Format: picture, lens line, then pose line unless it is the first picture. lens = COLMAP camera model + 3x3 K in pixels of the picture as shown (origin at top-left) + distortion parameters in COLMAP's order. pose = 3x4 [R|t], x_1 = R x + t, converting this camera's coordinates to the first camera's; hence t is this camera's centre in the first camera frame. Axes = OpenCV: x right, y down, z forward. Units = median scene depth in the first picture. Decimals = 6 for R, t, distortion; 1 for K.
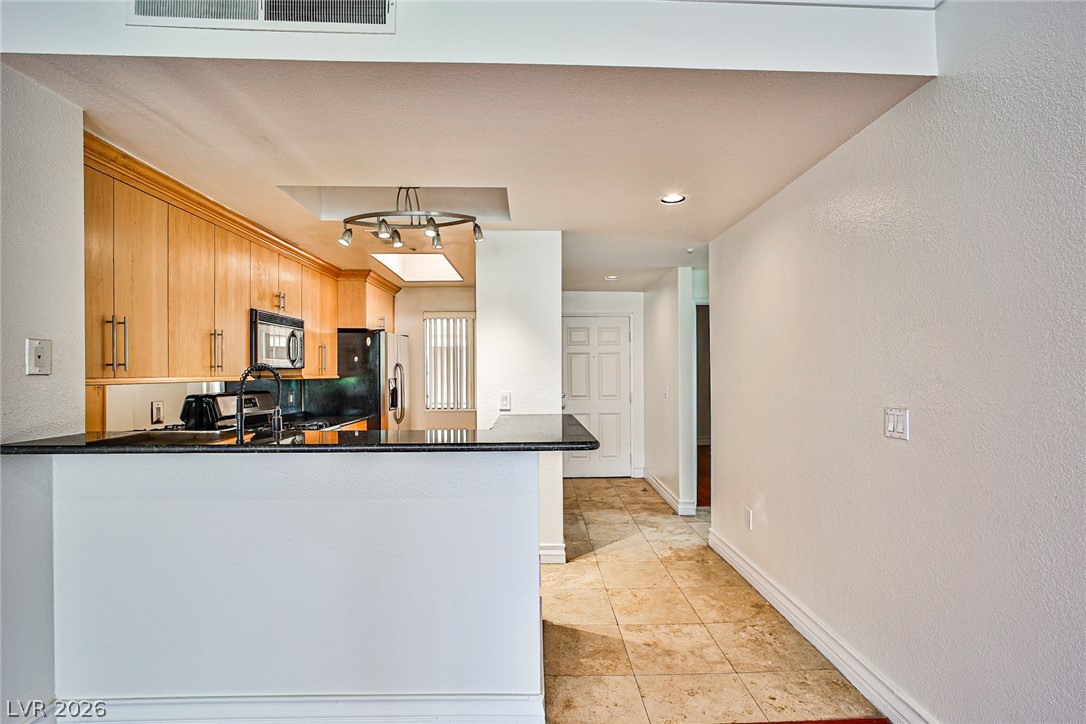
lens RADIAL K [[515.9, 0, 547.1], [0, 515.9, 369.6], [0, 0, 1]] dist [-0.019058, 0.000181]
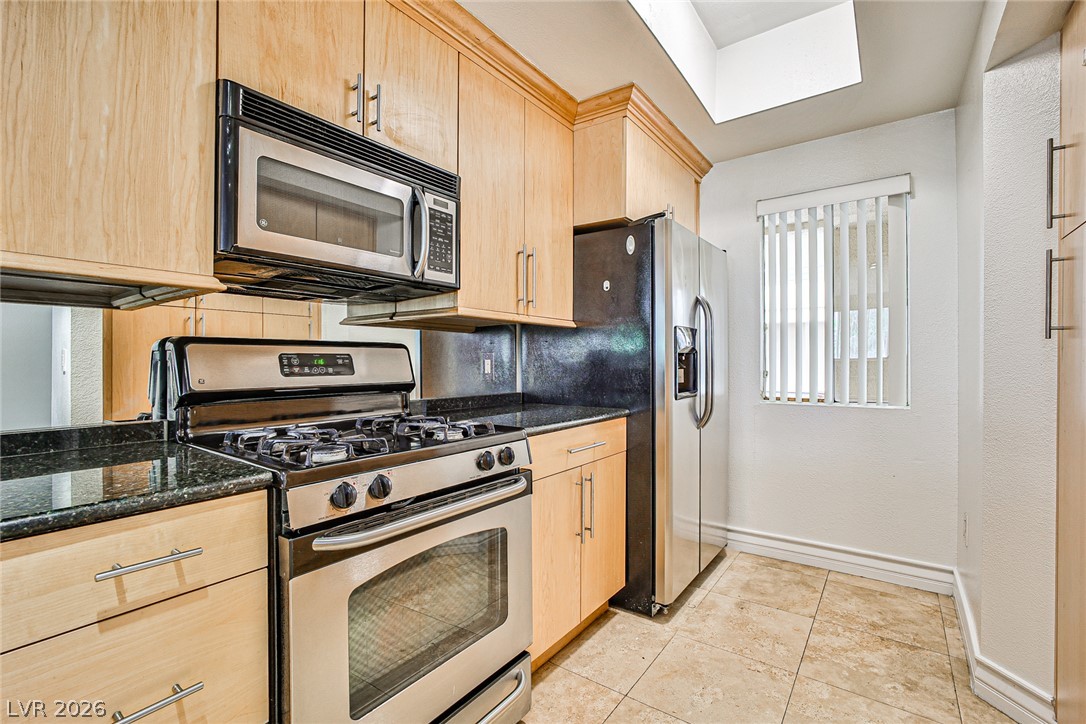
lens RADIAL K [[515.9, 0, 547.1], [0, 515.9, 369.6], [0, 0, 1]] dist [-0.019058, 0.000181]
pose [[0.808110, 0.013179, -0.588884, -0.178534], [-0.000369, 0.999761, 0.021869, 0.060287], [0.589032, -0.017455, 0.807921, 0.768182]]
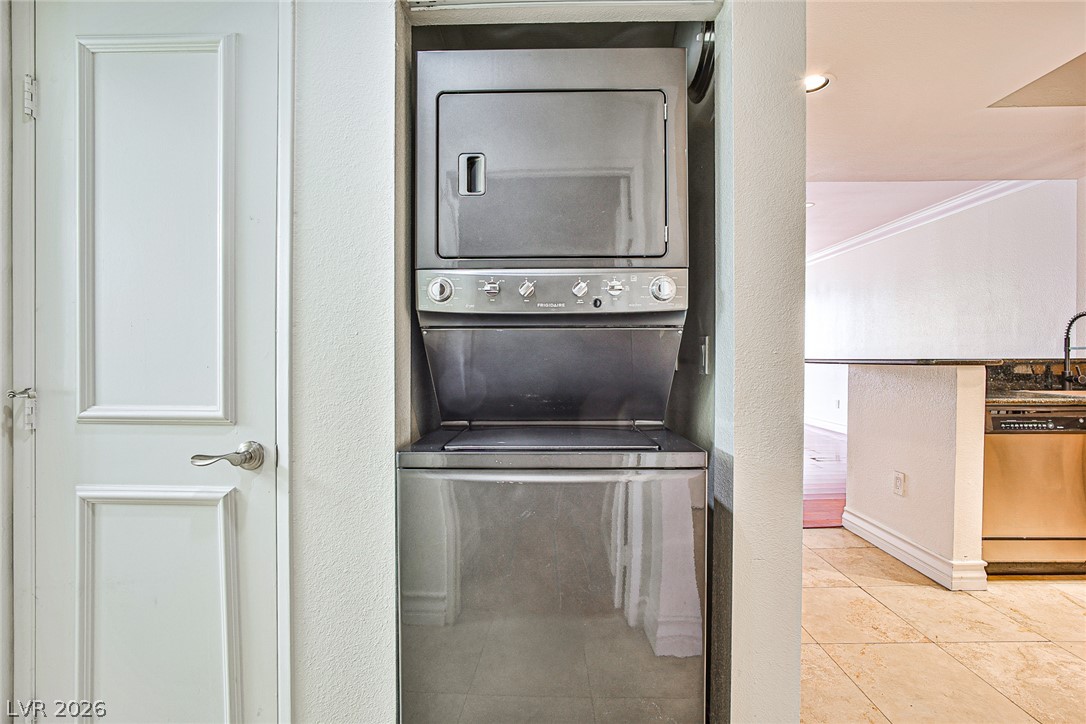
lens RADIAL K [[489.7, 0, 543.0], [0, 489.7, 362.0], [0, 0, 1]] dist [-0.002451, -0.000032]
pose [[-0.999290, 0.005556, 0.037264, 0.471876], [0.005615, 0.999983, 0.001489, 0.062061], [-0.037255, 0.001697, -0.999304, 1.333614]]
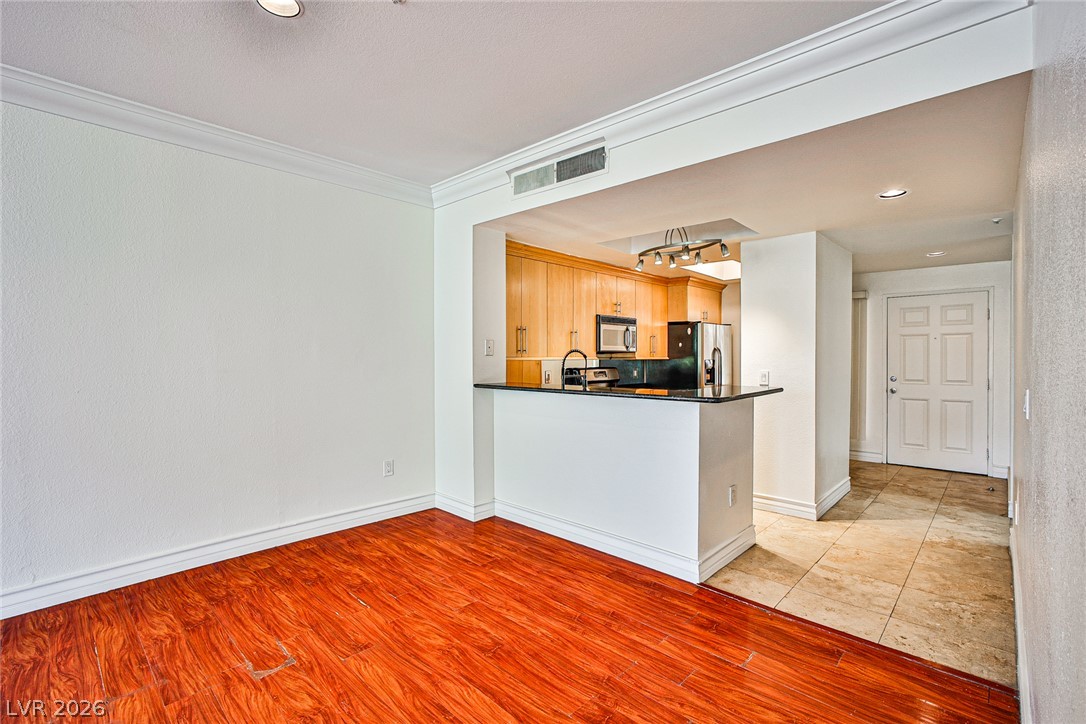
lens RADIAL K [[489.7, 0, 543.0], [0, 489.7, 362.0], [0, 0, 1]] dist [-0.002451, -0.000032]
pose [[0.713644, 0.011945, -0.700407, 0.338170], [0.001658, 0.999823, 0.018740, -0.000486], [0.700506, -0.014535, 0.713498, -0.189553]]
